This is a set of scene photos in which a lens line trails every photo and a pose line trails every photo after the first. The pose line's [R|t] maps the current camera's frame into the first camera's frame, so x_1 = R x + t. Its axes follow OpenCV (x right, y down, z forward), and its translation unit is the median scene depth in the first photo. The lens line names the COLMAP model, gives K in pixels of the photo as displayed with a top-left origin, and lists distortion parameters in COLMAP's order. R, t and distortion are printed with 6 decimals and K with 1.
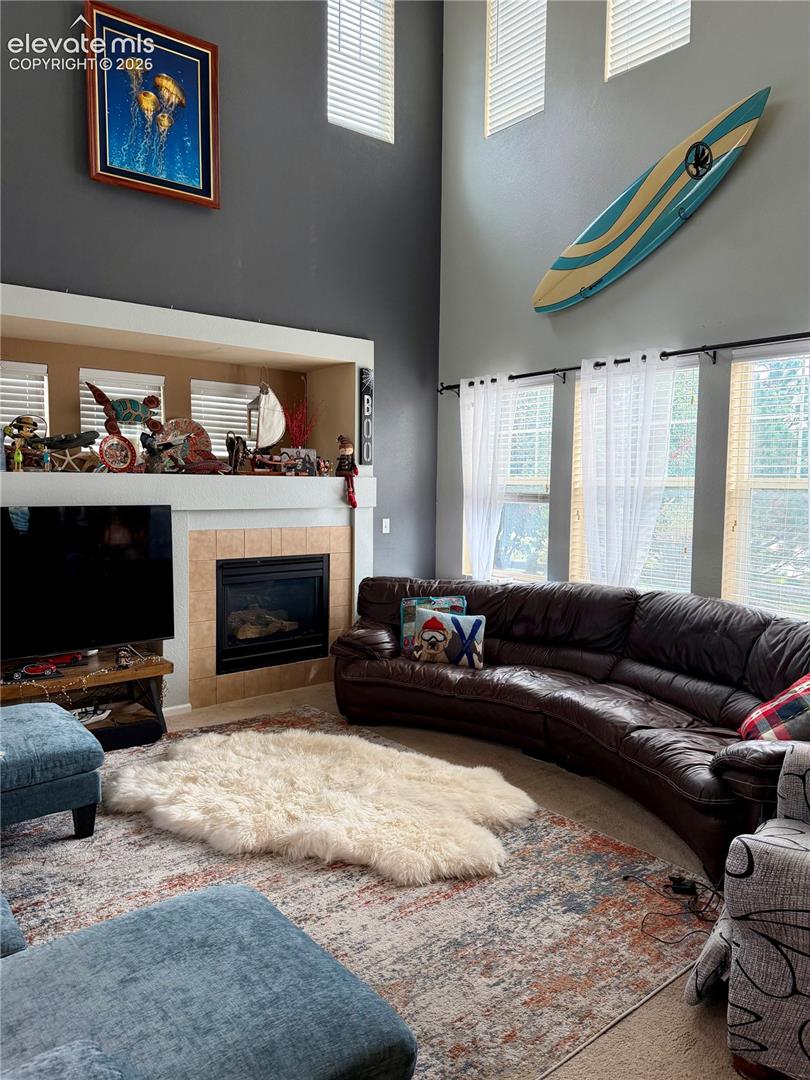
lens RADIAL K [[780.8, 0, 404.1], [0, 780.8, 540.6], [0, 0, 1]] dist [0.067097, -0.067437]
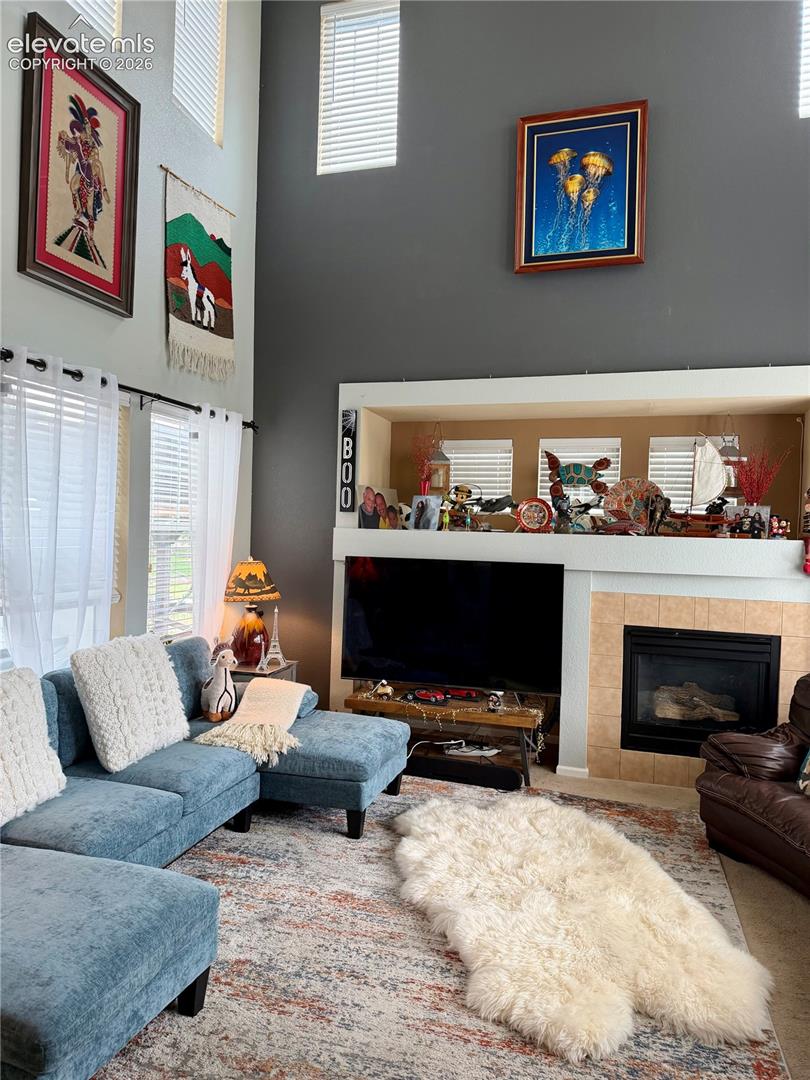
lens RADIAL K [[780.8, 0, 404.1], [0, 780.8, 540.9], [0, 0, 1]] dist [0.067097, -0.067437]
pose [[0.552940, 0.018118, -0.833024, 0.428461], [-0.083875, 0.995896, -0.034014, -0.023413], [0.828989, 0.088678, 0.552190, 0.263610]]
